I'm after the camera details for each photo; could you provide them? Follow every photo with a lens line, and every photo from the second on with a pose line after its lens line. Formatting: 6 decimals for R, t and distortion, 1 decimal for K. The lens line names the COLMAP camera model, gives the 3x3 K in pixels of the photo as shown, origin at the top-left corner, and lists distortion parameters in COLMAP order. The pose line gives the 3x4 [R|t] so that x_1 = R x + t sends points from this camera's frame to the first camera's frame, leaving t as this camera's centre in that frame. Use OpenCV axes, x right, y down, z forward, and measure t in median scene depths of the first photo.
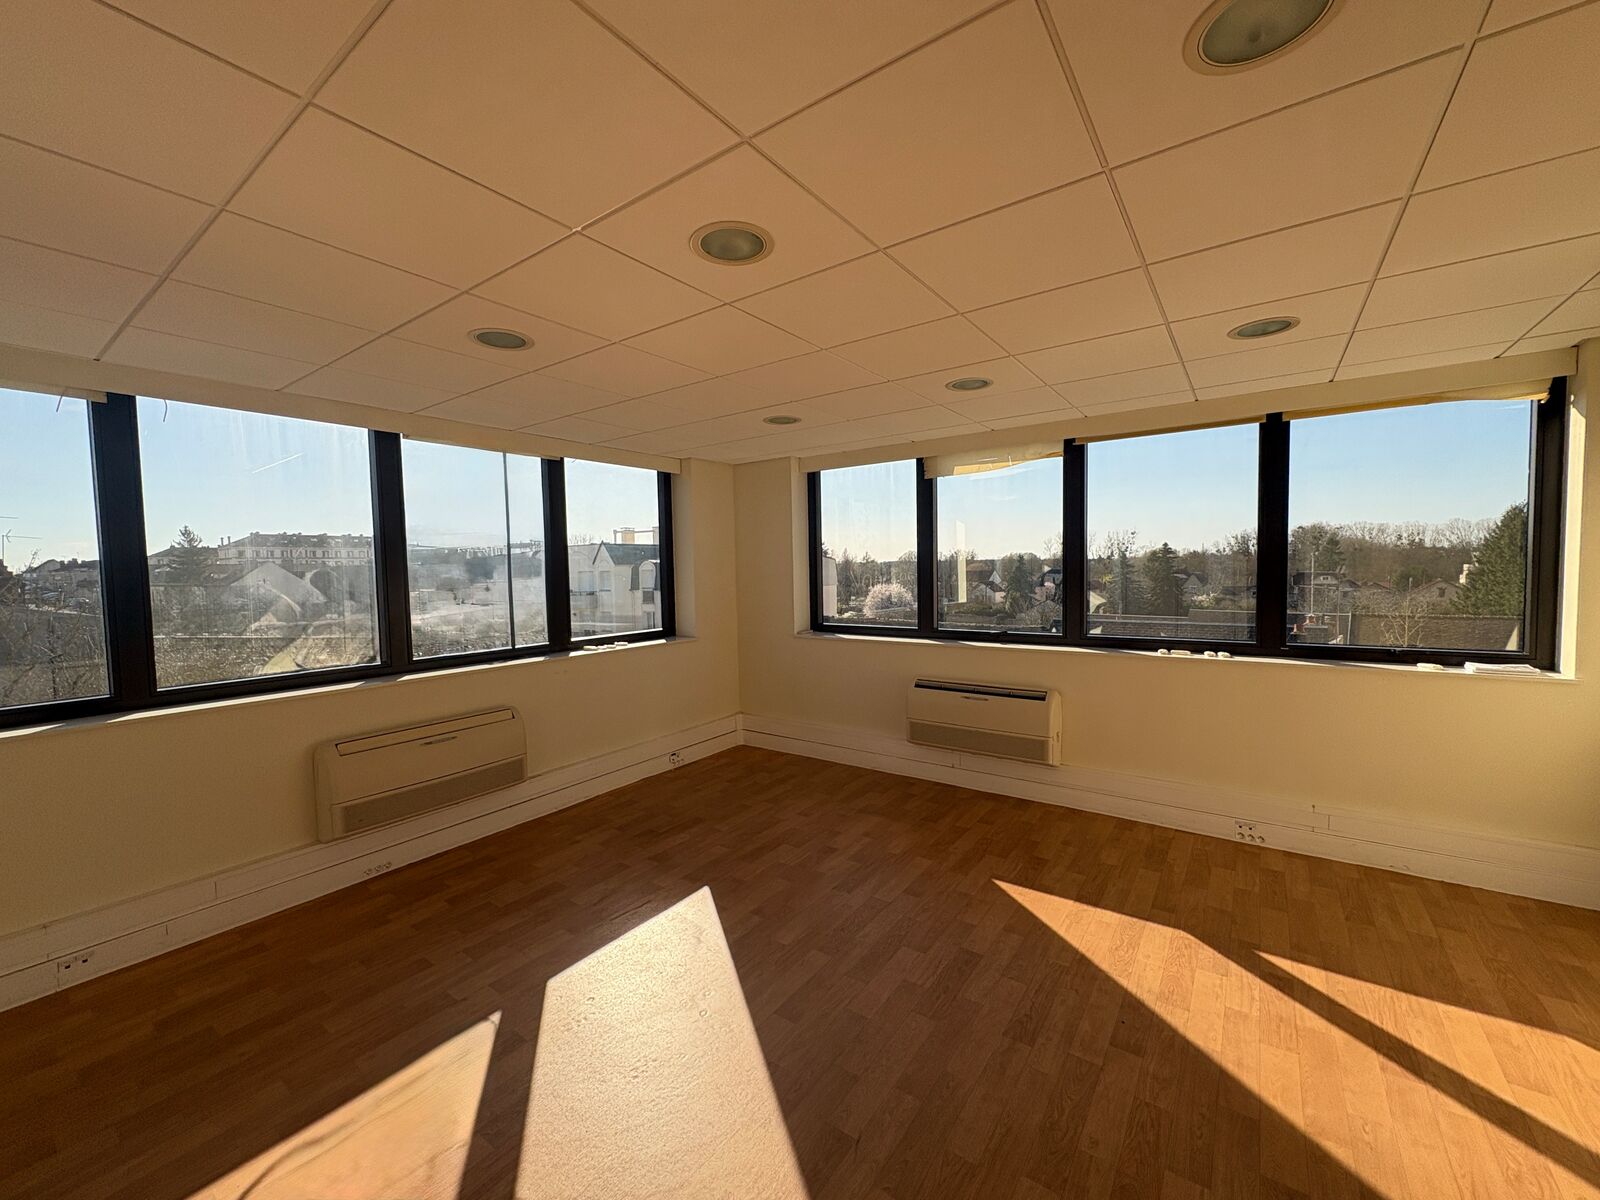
lens RADIAL K [[637.4, 0, 801.9], [0, 637.4, 602.1], [0, 0, 1]] dist [-0.001996, 0.000250]
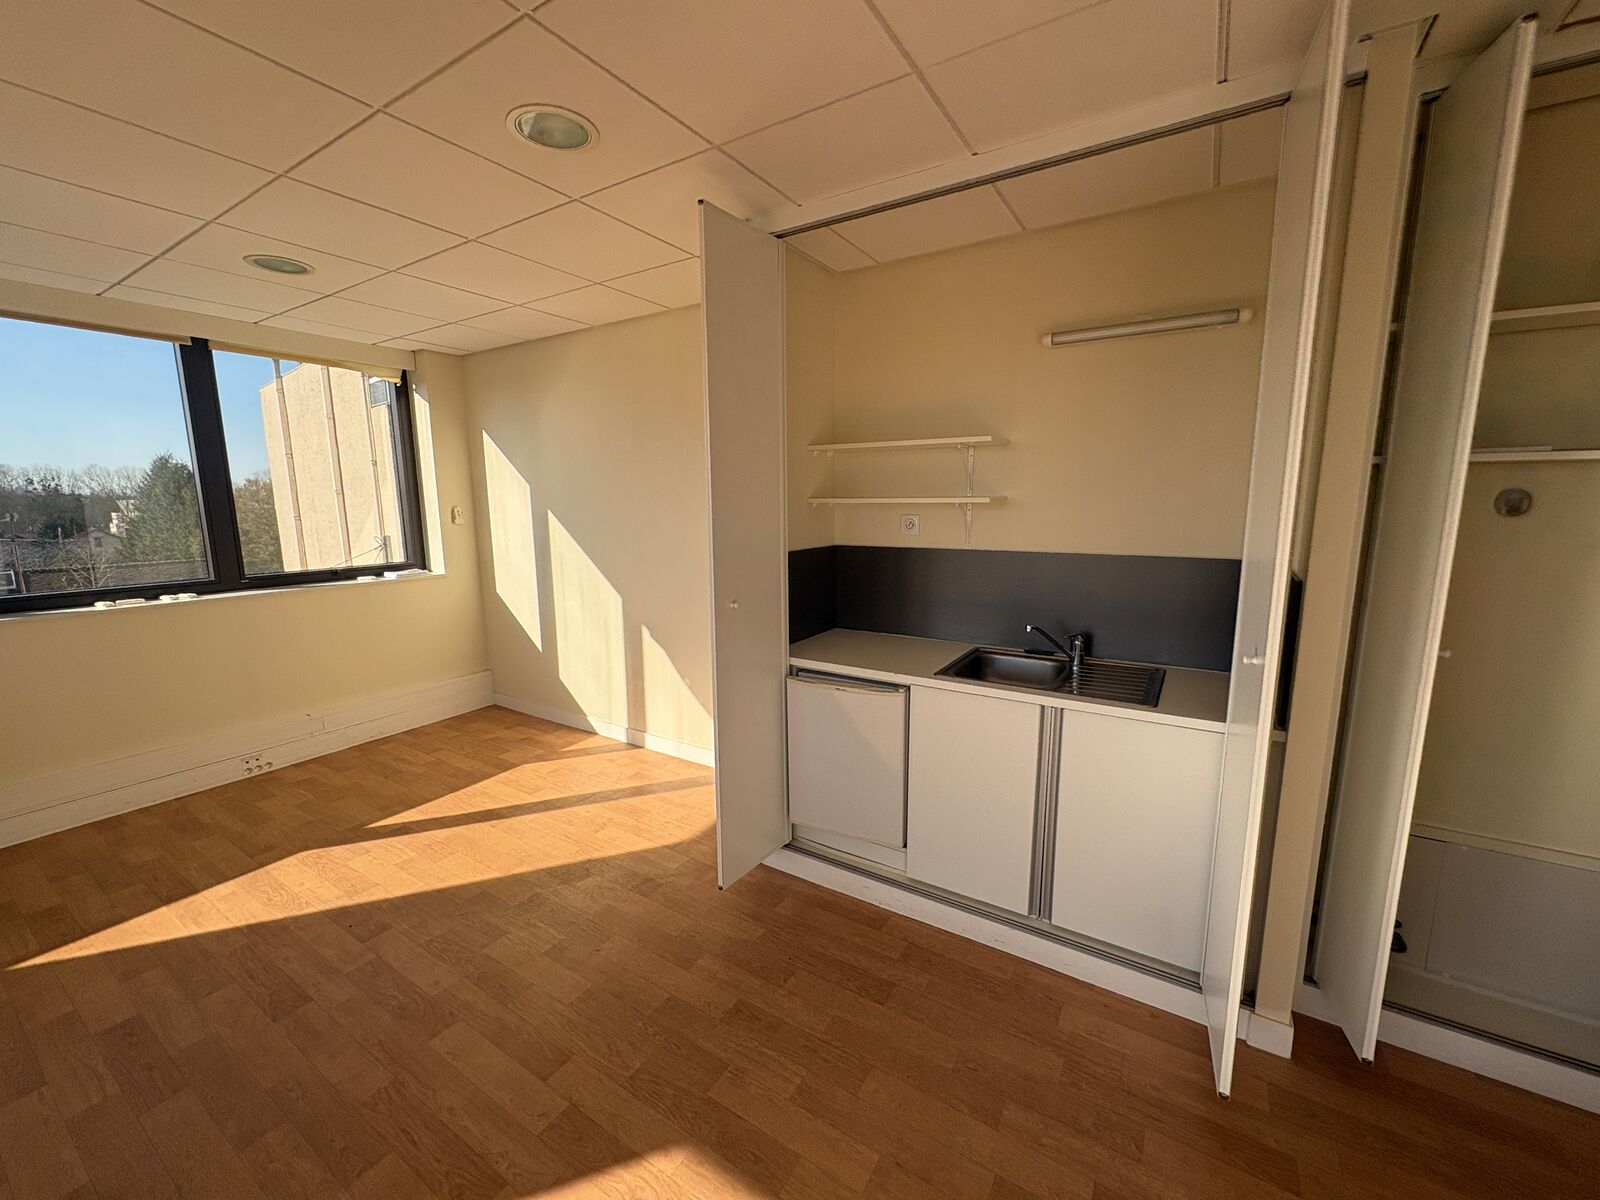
lens RADIAL K [[637.4, 0, 802.8], [0, 637.4, 600.3], [0, 0, 1]] dist [-0.001996, 0.000250]
pose [[-0.066456, -0.139832, 0.987943, -0.374676], [0.063864, 0.987505, 0.144066, 0.016114], [-0.995743, 0.072668, -0.056696, 0.200394]]
